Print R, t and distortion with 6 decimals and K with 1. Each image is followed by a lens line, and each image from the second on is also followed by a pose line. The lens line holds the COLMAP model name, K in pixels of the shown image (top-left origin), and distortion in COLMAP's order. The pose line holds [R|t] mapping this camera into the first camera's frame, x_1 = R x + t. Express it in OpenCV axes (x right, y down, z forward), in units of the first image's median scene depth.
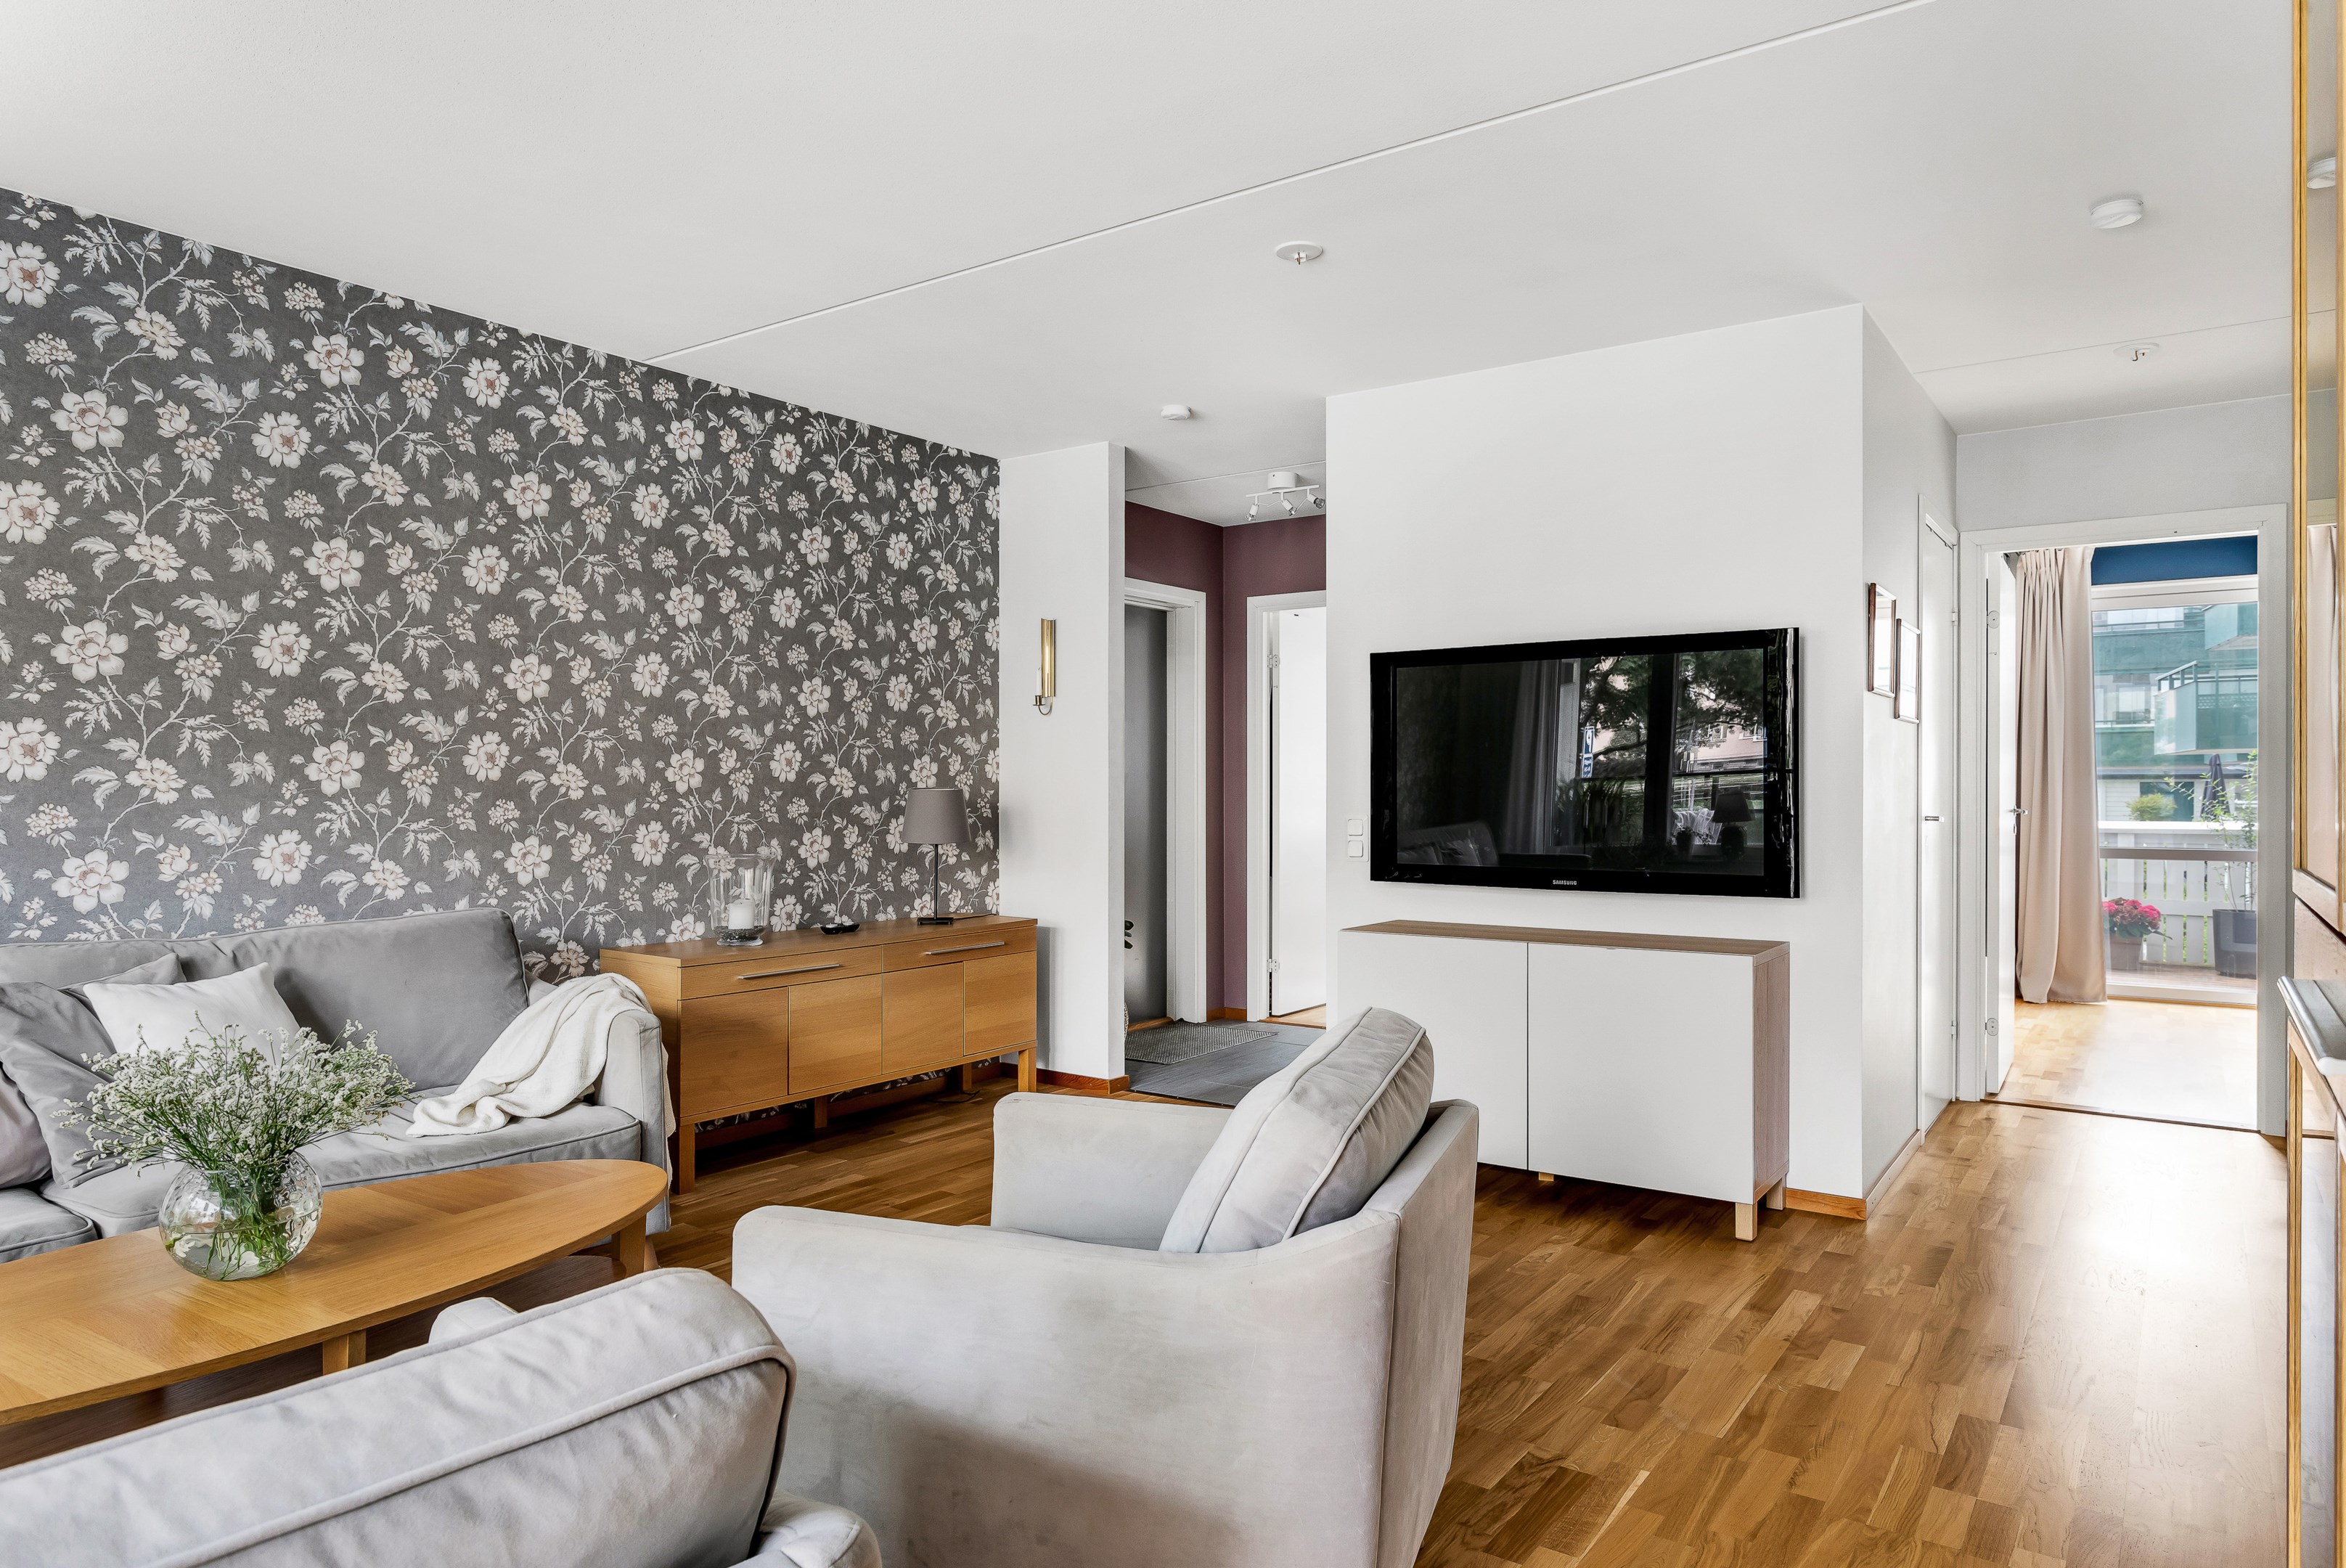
lens RADIAL K [[1379.1, 0, 1151.6], [0, 1379.1, 788.1], [0, 0, 1]] dist [-0.010961, 0.006392]
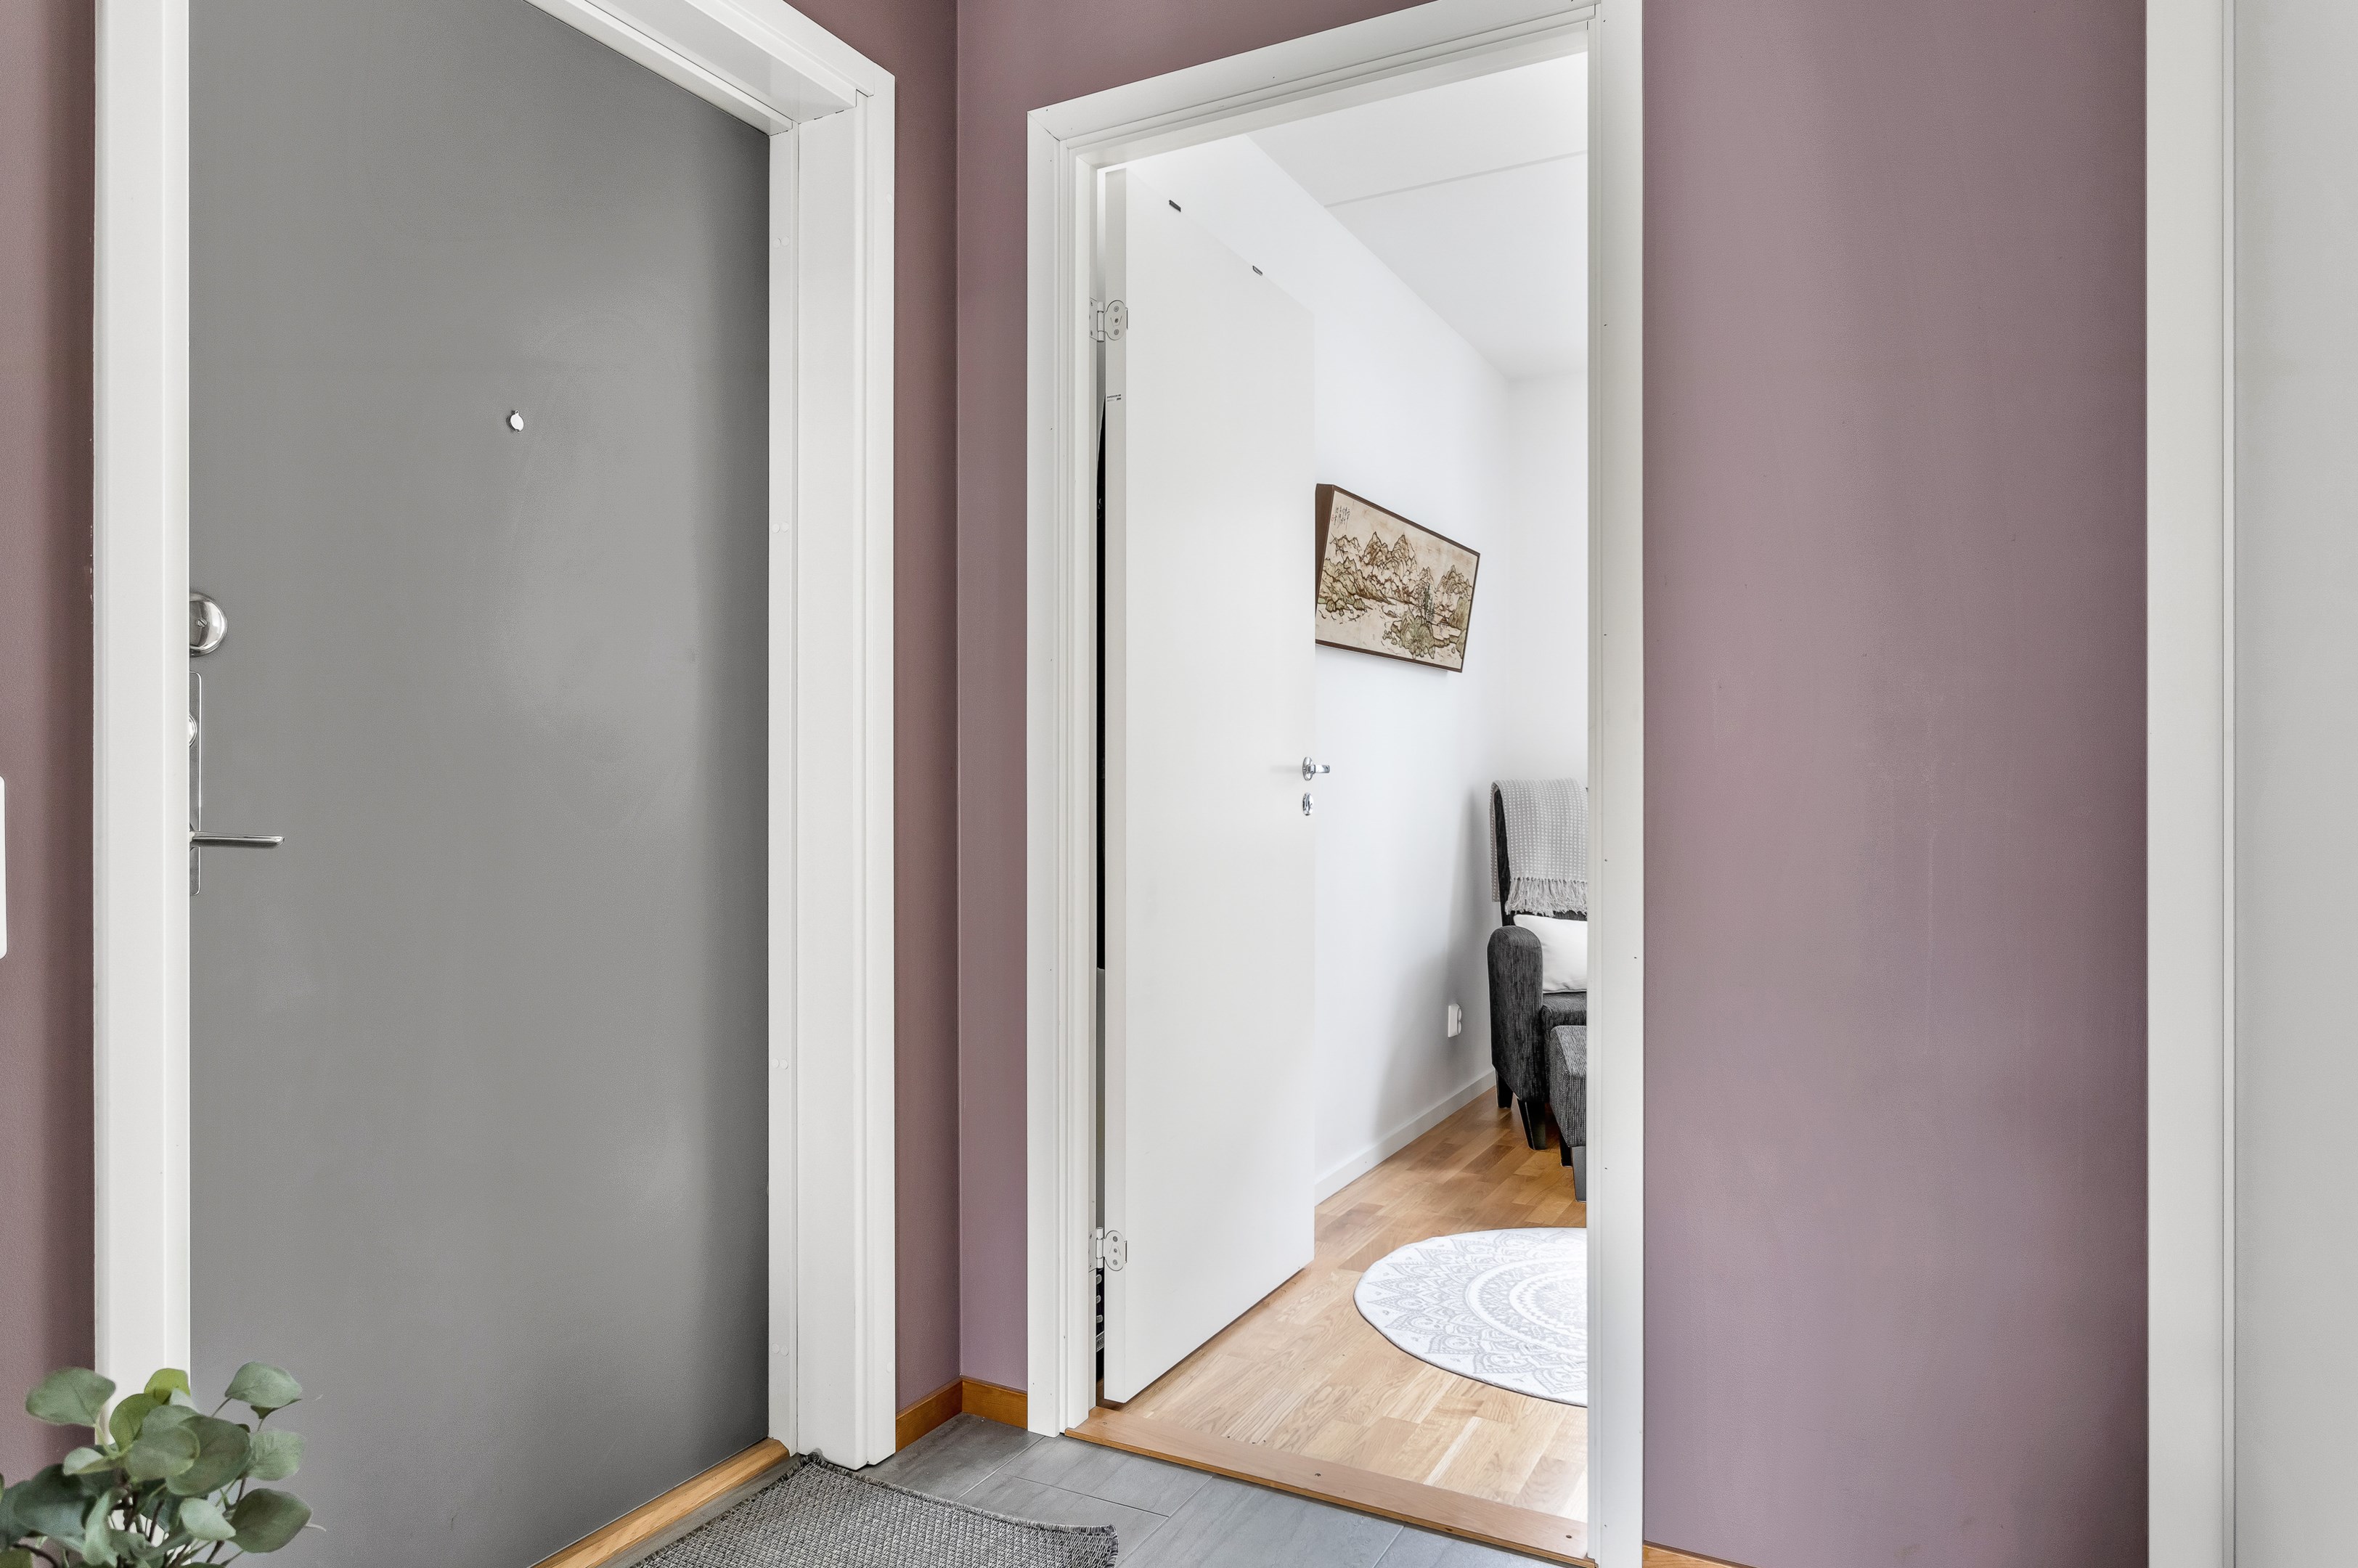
lens RADIAL K [[1360.6, 0, 1174.6], [0, 1360.6, 784.2], [0, 0, 1]] dist [-0.006360, 0.004710]
pose [[0.989601, 0.000187, 0.143837, 0.057897], [-0.001261, 0.999972, 0.007374, 0.017305], [-0.143831, -0.007478, 0.989574, 0.683999]]
